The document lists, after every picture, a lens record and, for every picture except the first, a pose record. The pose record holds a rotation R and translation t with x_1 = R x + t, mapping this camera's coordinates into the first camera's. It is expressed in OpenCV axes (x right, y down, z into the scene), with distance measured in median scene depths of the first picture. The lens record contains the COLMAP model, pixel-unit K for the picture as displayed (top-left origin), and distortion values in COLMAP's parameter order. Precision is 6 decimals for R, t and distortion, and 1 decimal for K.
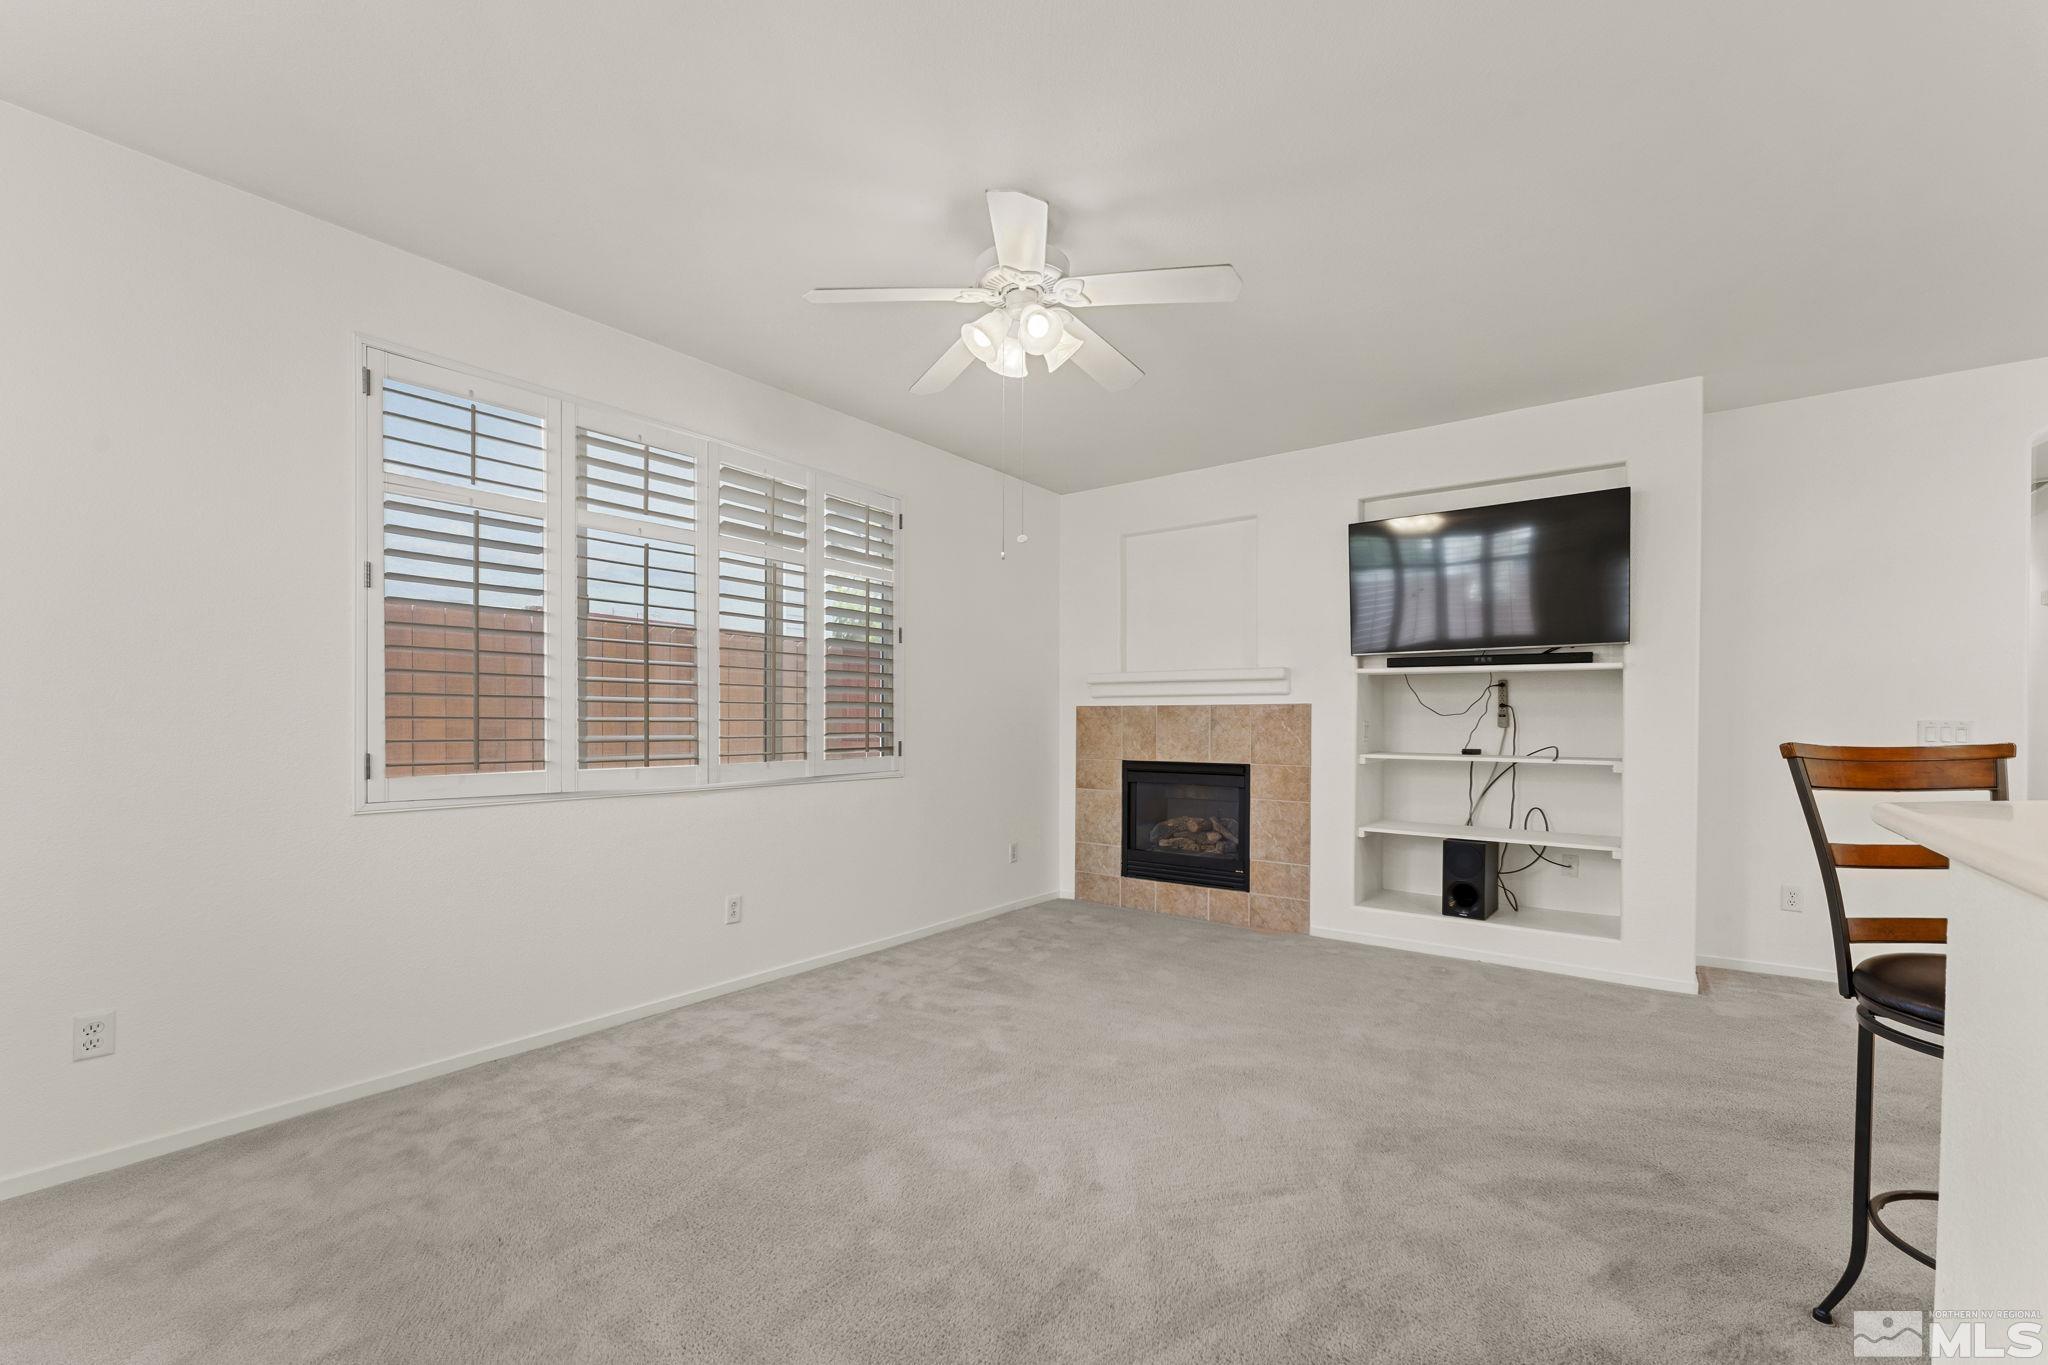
lens RADIAL K [[859.2, 0, 1024.8], [0, 859.2, 727.5], [0, 0, 1]] dist [-0.003407, -0.000521]
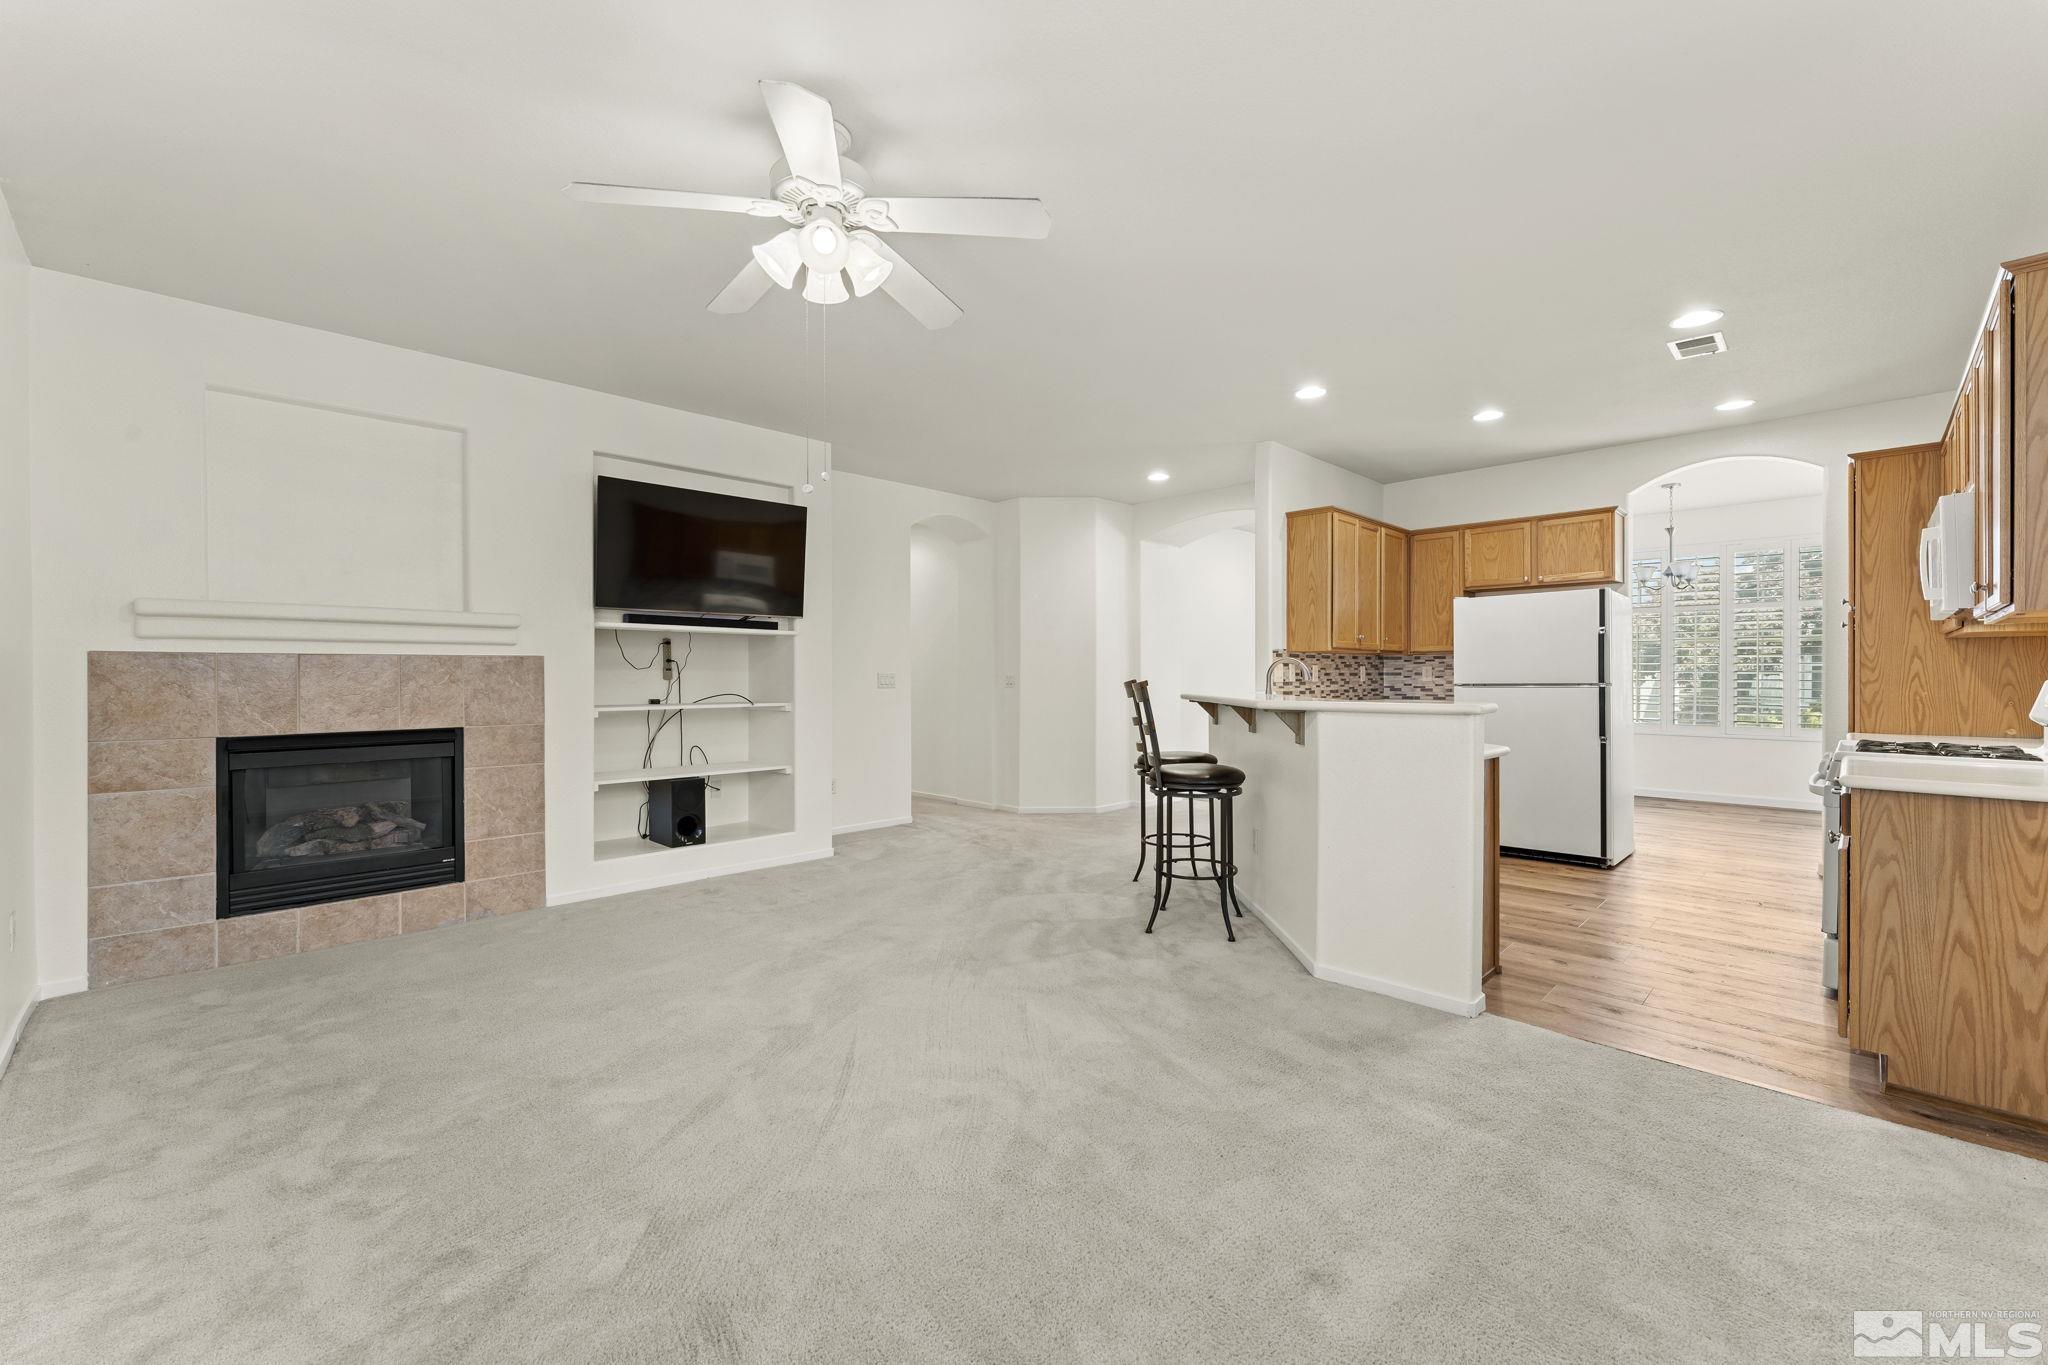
lens RADIAL K [[826.3, 0, 1020.7], [0, 826.3, 675.9], [0, 0, 1]] dist [0.000633, 0.000292]
pose [[0.147068, -0.005888, 0.989109, -0.469570], [0.013117, 0.999906, 0.004002, -0.003248], [-0.989039, 0.012386, 0.147131, 0.362588]]
